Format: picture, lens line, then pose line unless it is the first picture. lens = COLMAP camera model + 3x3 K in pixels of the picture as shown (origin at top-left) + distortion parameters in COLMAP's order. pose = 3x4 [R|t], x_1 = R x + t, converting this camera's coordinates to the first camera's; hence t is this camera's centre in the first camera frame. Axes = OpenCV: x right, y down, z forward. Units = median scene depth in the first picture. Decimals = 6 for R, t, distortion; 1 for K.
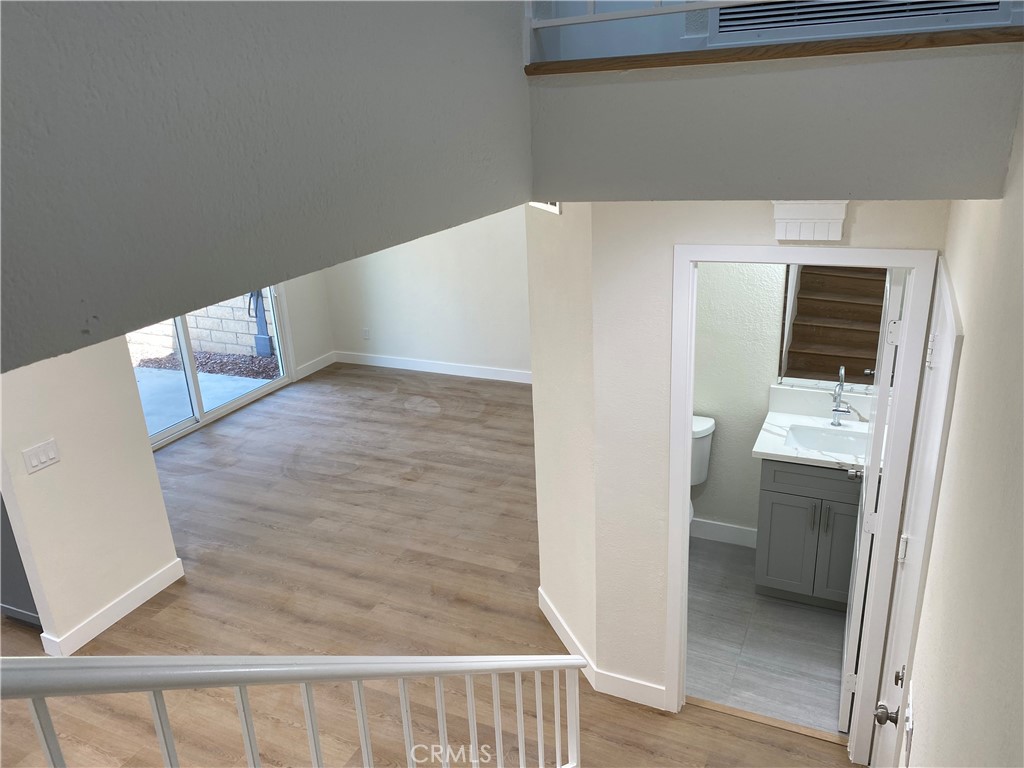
lens RADIAL K [[797.1, 0, 512.5], [0, 797.1, 385.2], [0, 0, 1]] dist [0.028889, -0.010926]
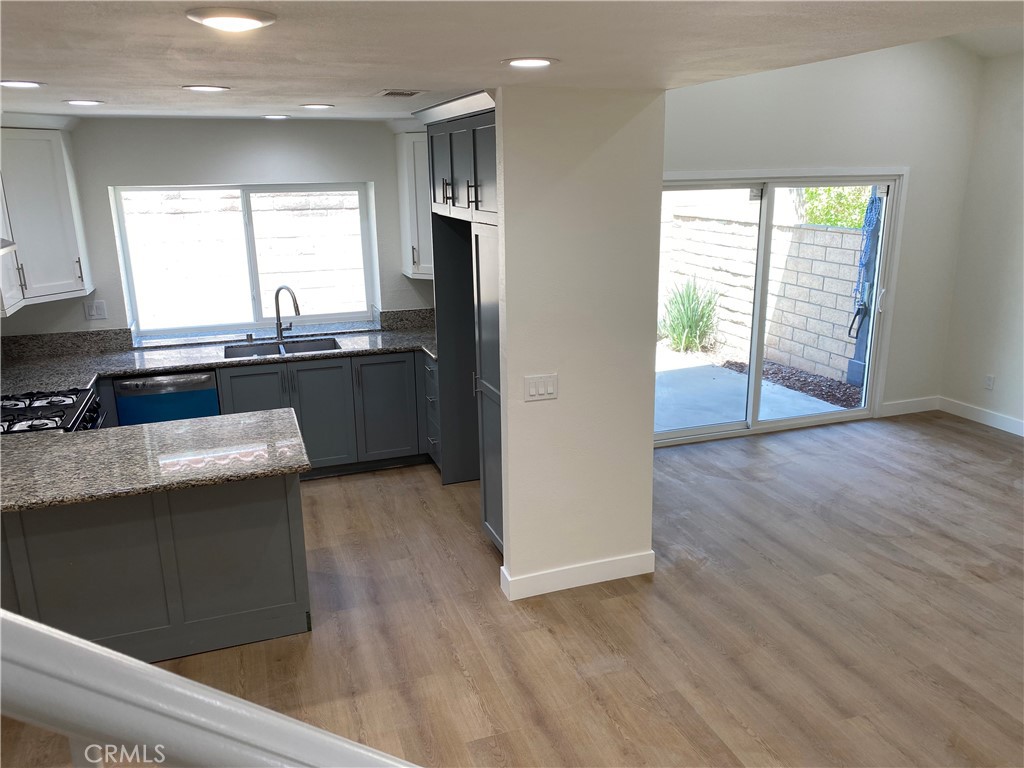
lens RADIAL K [[797.1, 0, 516.7], [0, 797.1, 387.2], [0, 0, 1]] dist [0.028889, -0.010926]
pose [[0.706525, 0.229565, -0.669419, 0.019021], [-0.266723, 0.962548, 0.048581, 0.033575], [0.655500, 0.144226, 0.741295, 0.189103]]
